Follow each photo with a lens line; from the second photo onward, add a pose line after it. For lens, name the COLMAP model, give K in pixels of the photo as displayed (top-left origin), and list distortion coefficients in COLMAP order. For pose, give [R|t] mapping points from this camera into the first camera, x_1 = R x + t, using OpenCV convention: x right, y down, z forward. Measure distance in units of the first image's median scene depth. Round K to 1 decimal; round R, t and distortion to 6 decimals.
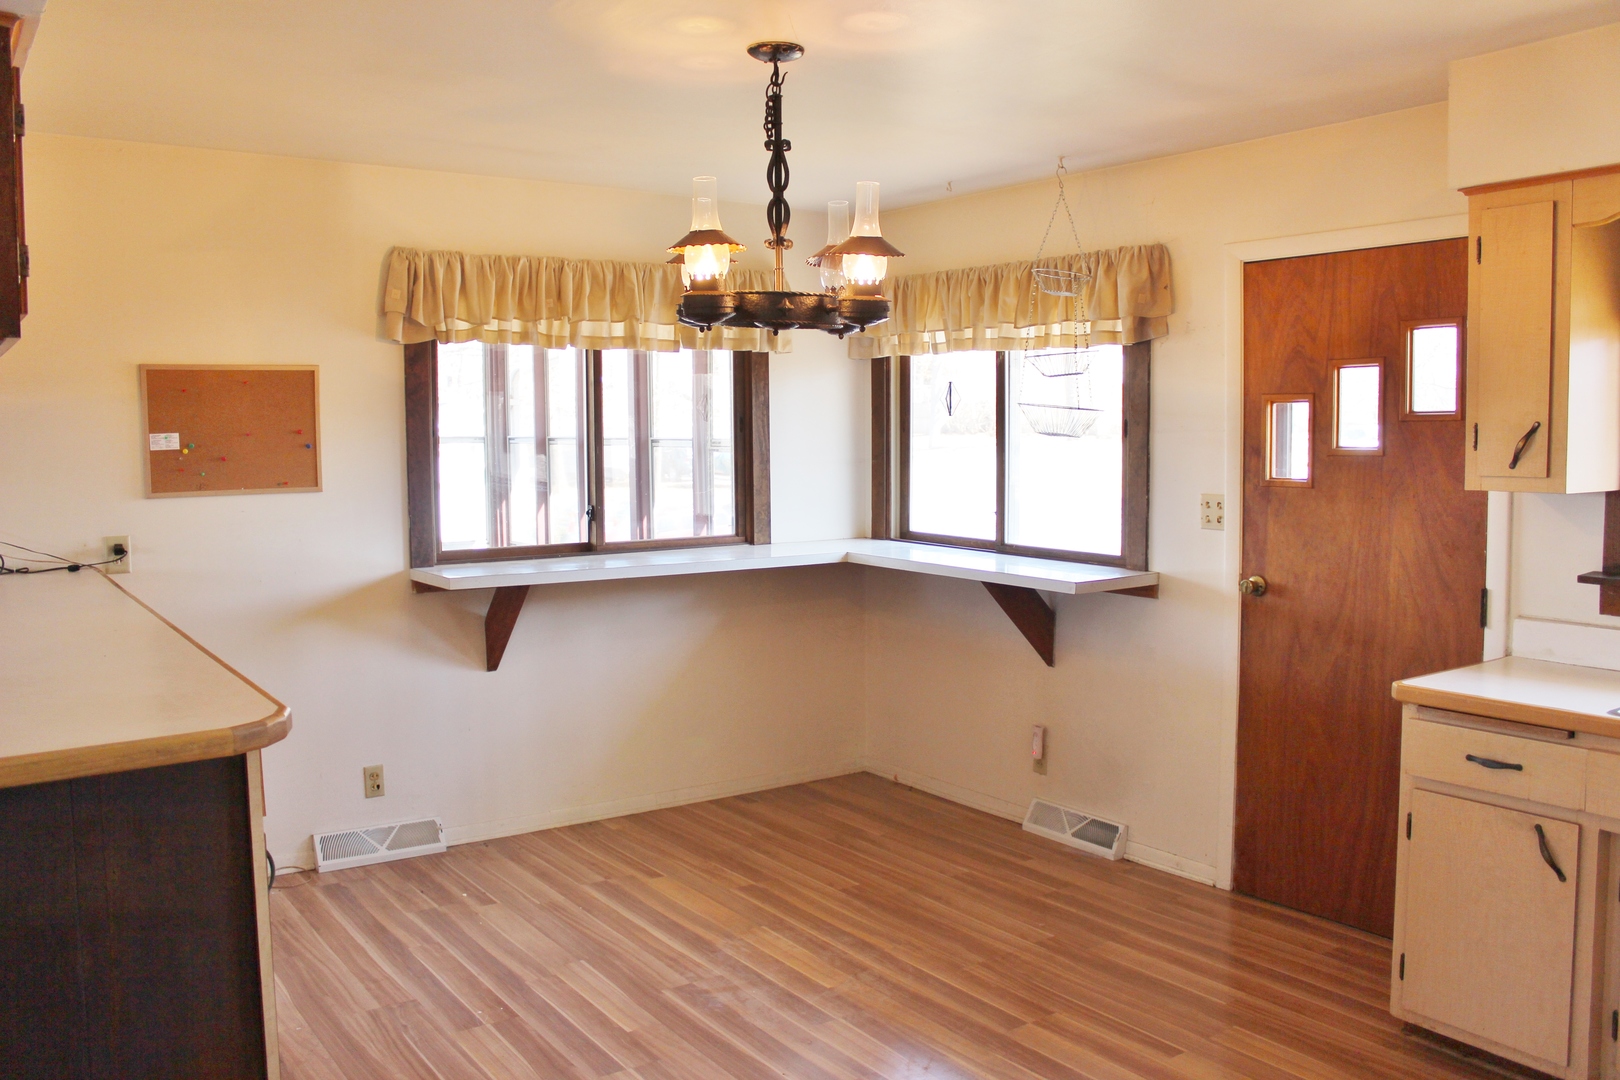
lens RADIAL K [[1333.6, 0, 783.8], [0, 1333.6, 521.2], [0, 0, 1]] dist [-0.135107, 0.089716]
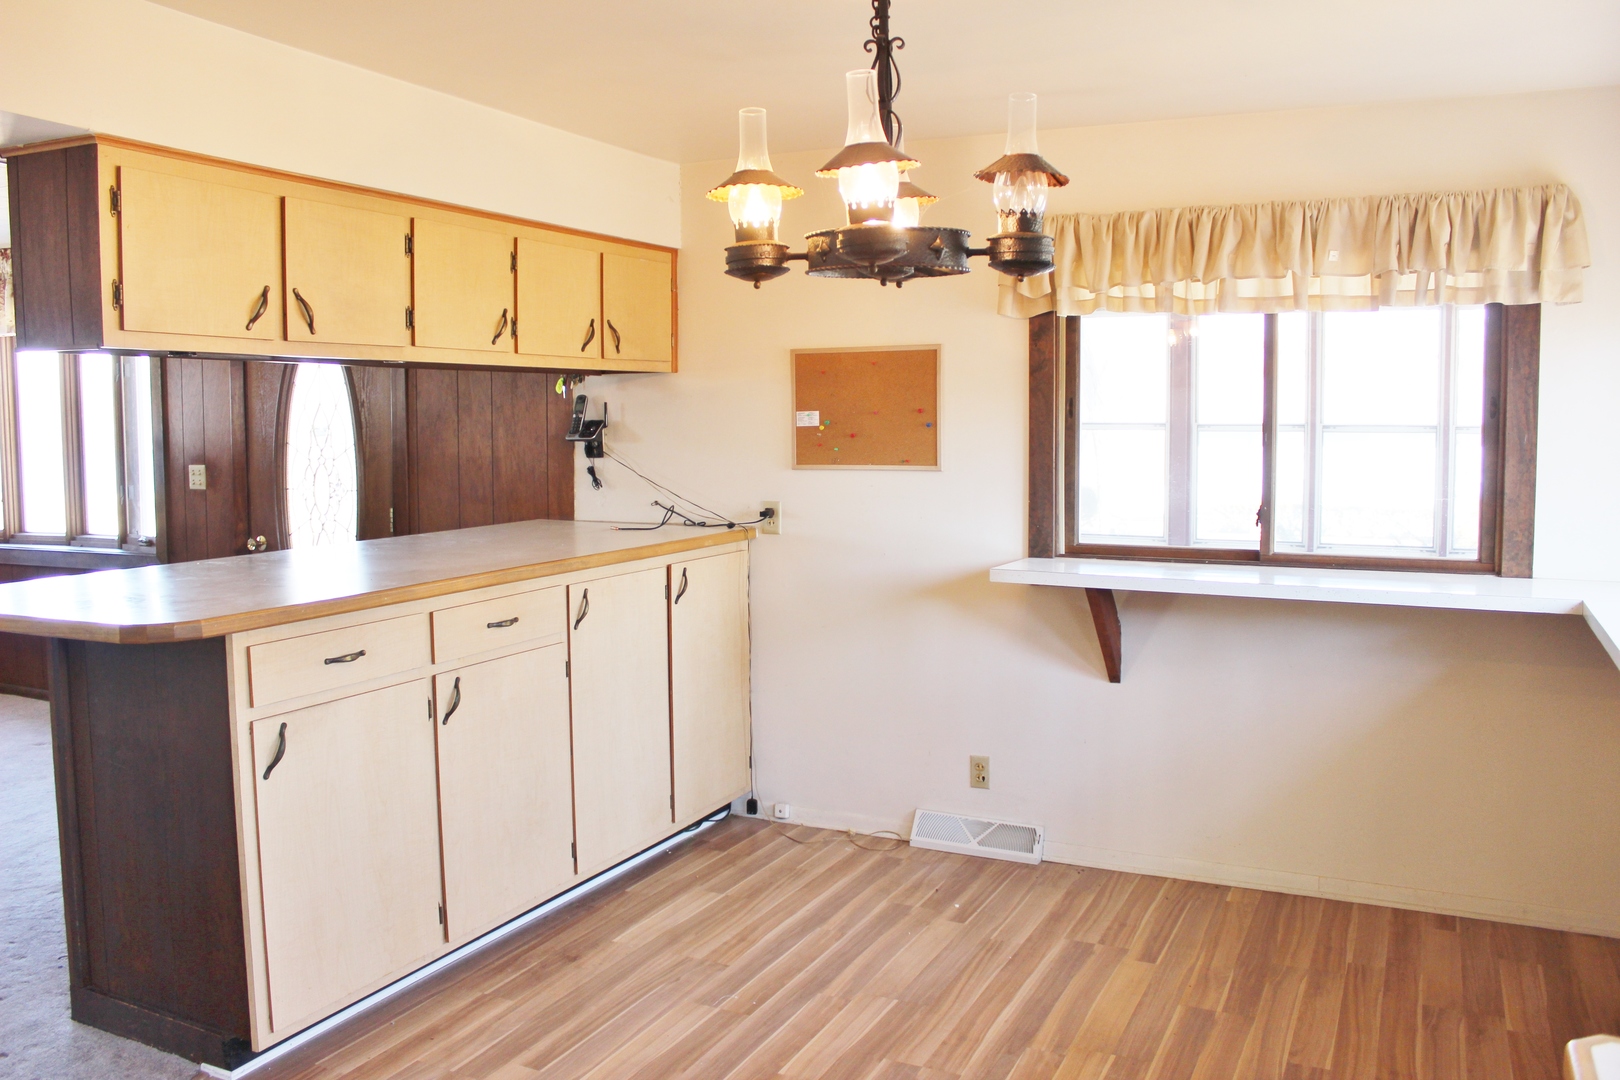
lens RADIAL K [[1333.6, 0, 809.1], [0, 1333.6, 531.9], [0, 0, 1]] dist [-0.135107, 0.089716]
pose [[0.490540, 0.078689, -0.867859, 0.479762], [-0.062379, 0.996531, 0.055097, -0.025900], [0.869183, 0.027109, 0.493747, 0.414221]]
